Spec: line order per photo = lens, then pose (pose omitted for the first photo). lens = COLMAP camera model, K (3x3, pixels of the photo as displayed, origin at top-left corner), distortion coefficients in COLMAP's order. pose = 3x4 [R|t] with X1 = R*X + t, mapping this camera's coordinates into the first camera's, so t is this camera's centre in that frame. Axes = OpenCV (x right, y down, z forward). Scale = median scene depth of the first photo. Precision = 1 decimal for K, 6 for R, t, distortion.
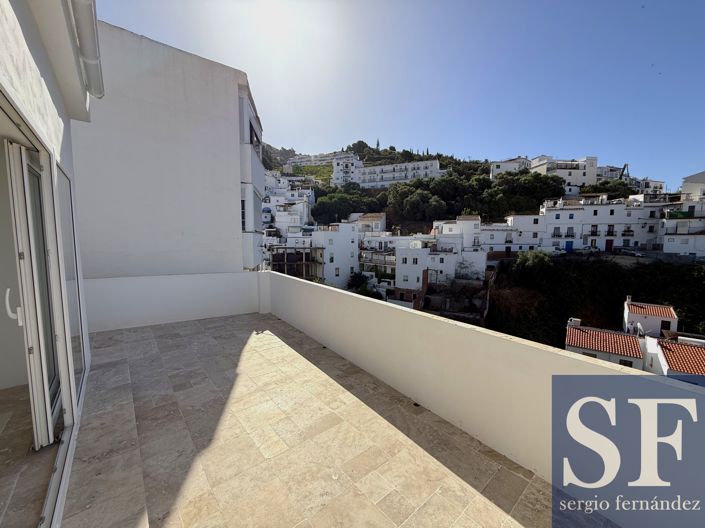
lens RADIAL K [[281.3, 0, 353.6], [0, 281.3, 263.3], [0, 0, 1]] dist [-0.000297, 0.000006]
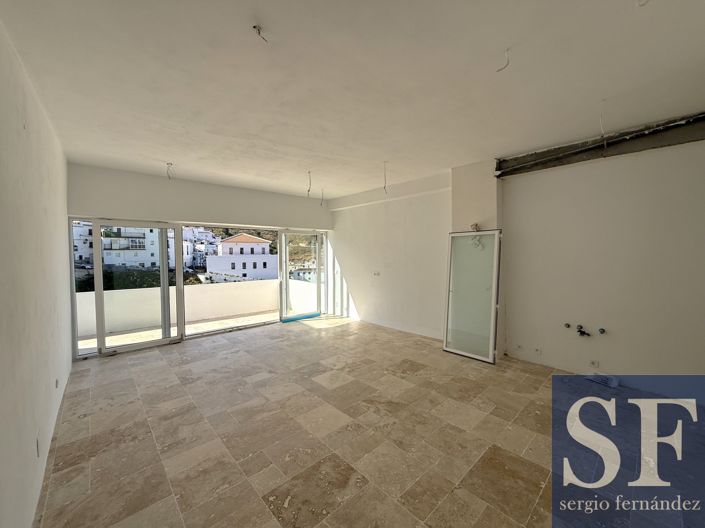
lens RADIAL K [[281.3, 0, 352.8], [0, 281.3, 263.1], [0, 0, 1]] dist [-0.000297, 0.000006]
pose [[-0.038537, -0.038443, 0.998517, -0.165837], [0.096644, 0.994432, 0.042016, 0.010523], [-0.994573, 0.098120, -0.034607, -0.033036]]
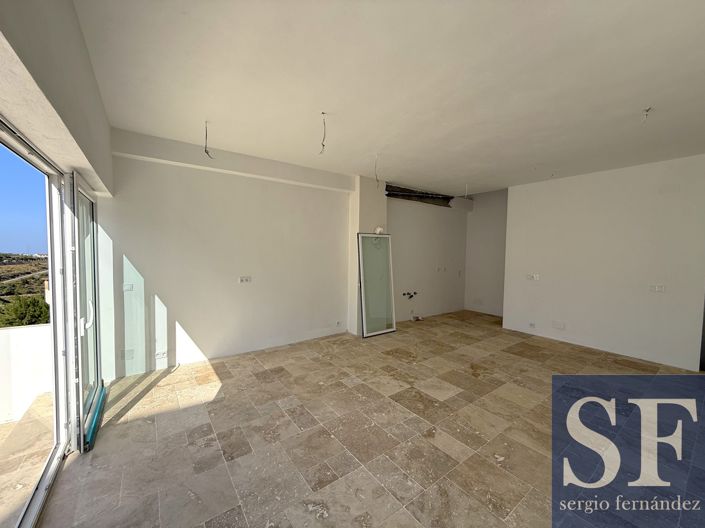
lens RADIAL K [[281.3, 0, 350.2], [0, 281.3, 261.2], [0, 0, 1]] dist [-0.000297, 0.000006]
pose [[-0.996730, -0.013465, 0.079670, 1.804855], [-0.003456, 0.992219, 0.124460, -0.113722], [-0.080726, 0.123778, -0.989021, 1.522111]]
